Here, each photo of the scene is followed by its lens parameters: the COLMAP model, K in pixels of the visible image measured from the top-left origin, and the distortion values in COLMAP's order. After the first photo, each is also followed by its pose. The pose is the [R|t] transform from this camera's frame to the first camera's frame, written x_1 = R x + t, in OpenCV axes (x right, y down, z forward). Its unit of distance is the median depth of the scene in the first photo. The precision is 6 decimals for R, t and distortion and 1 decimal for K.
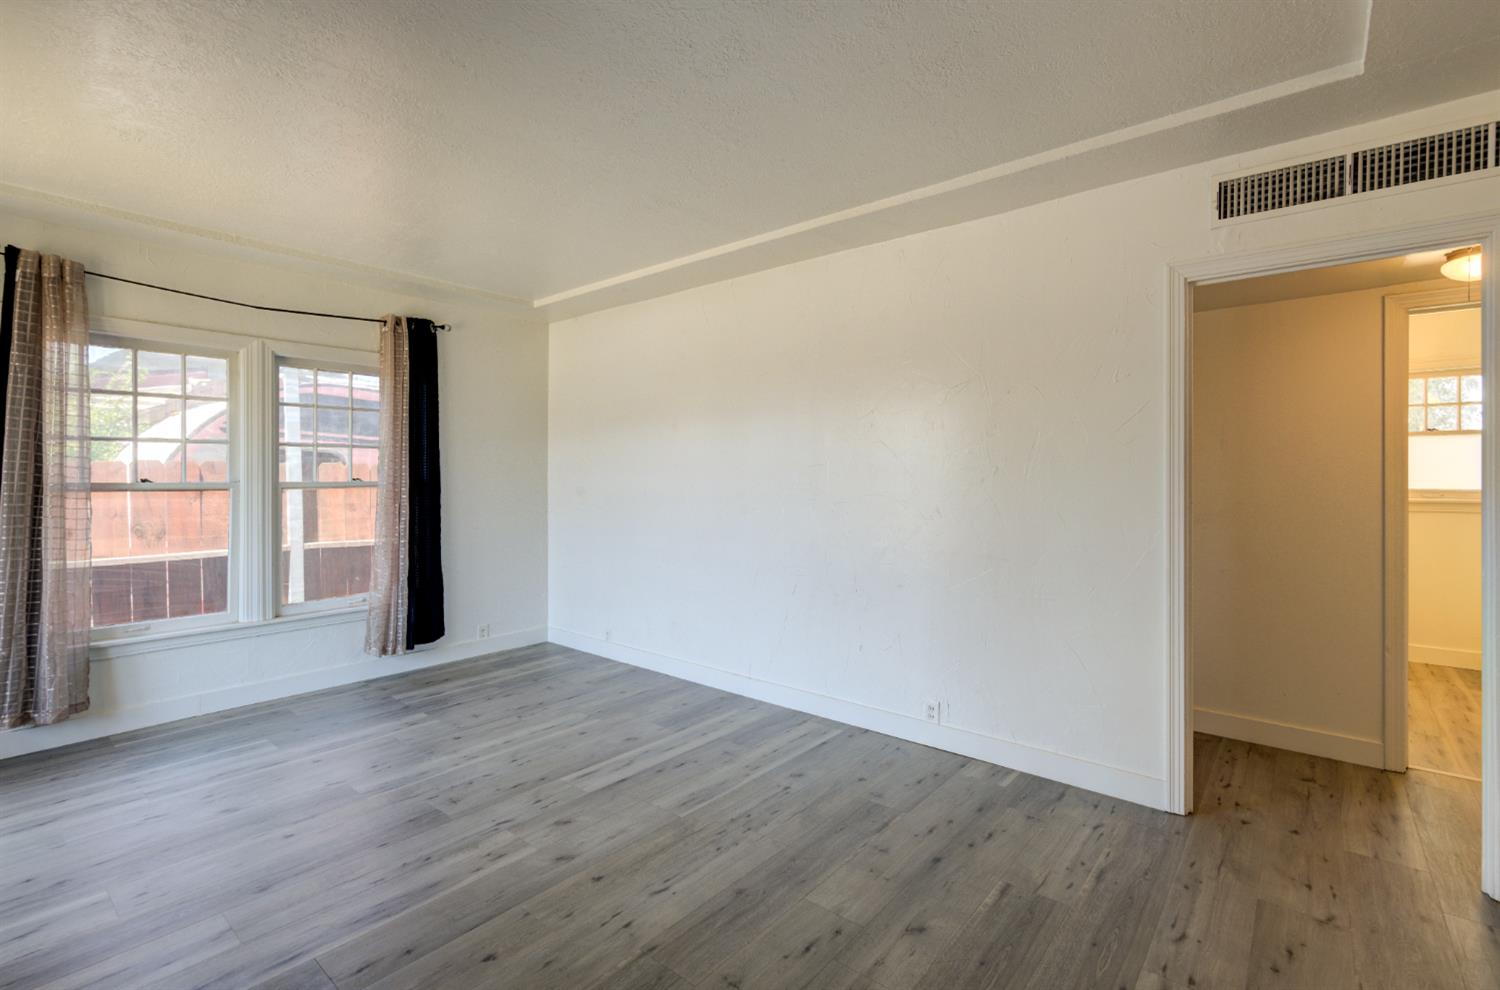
lens RADIAL K [[683.6, 0, 761.9], [0, 683.6, 485.4], [0, 0, 1]] dist [0.007961, 0.000623]
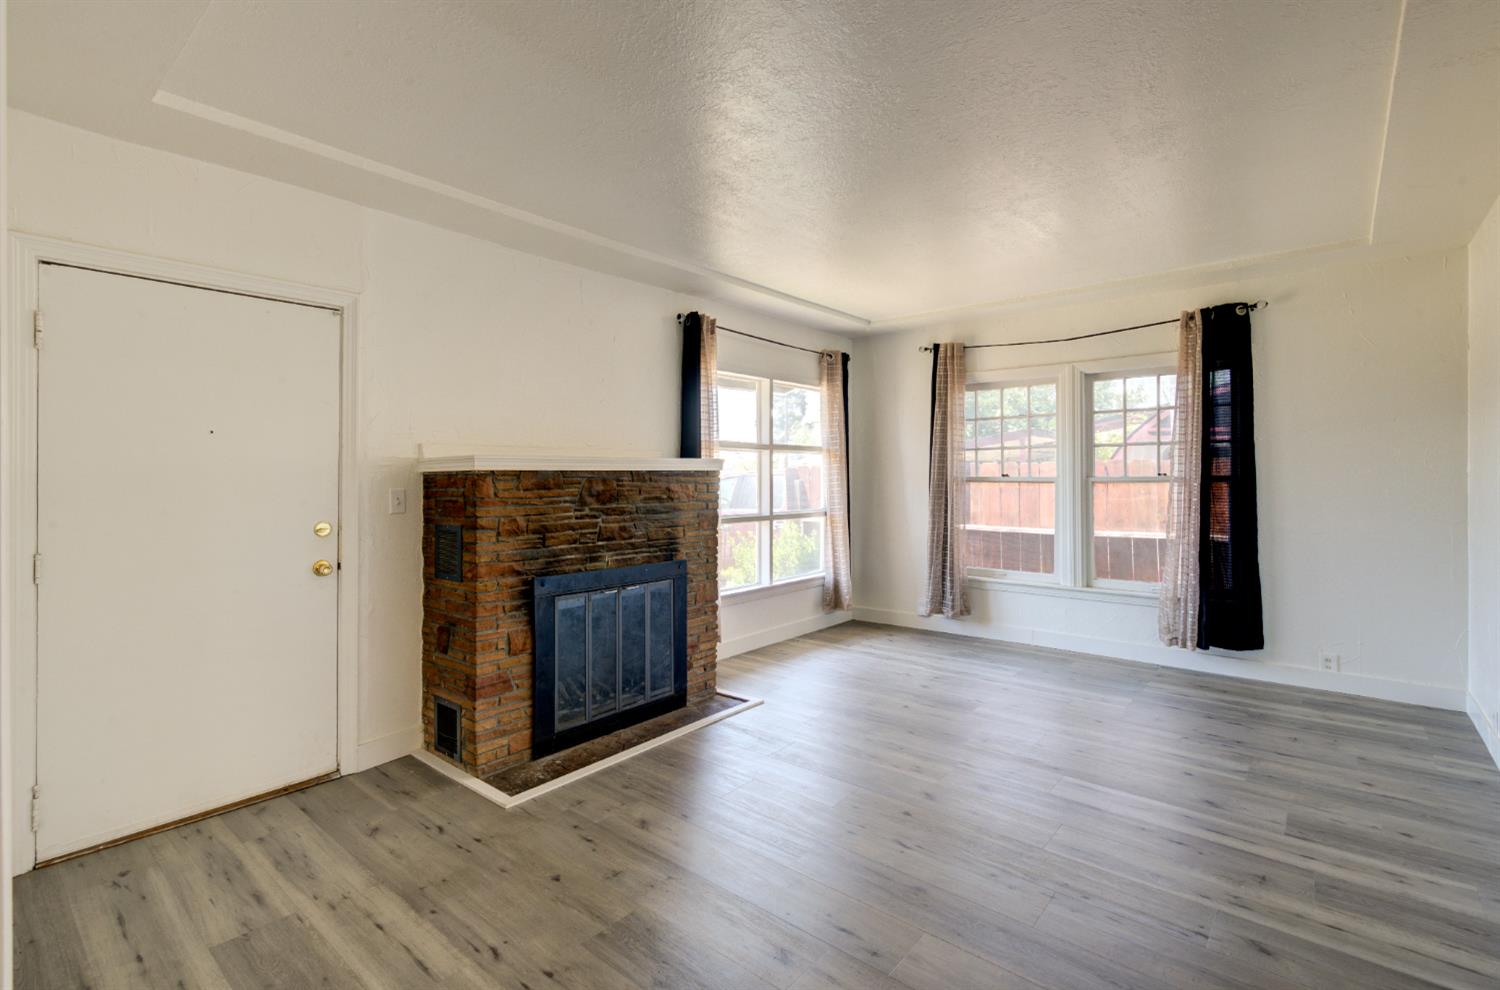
lens RADIAL K [[683.6, 0, 761.1], [0, 683.6, 489.8], [0, 0, 1]] dist [0.007961, 0.000623]
pose [[0.005017, 0.023085, -0.999721, 0.512652], [-0.007594, 0.999706, 0.023046, -0.006202], [0.999959, 0.007476, 0.005191, 0.407343]]
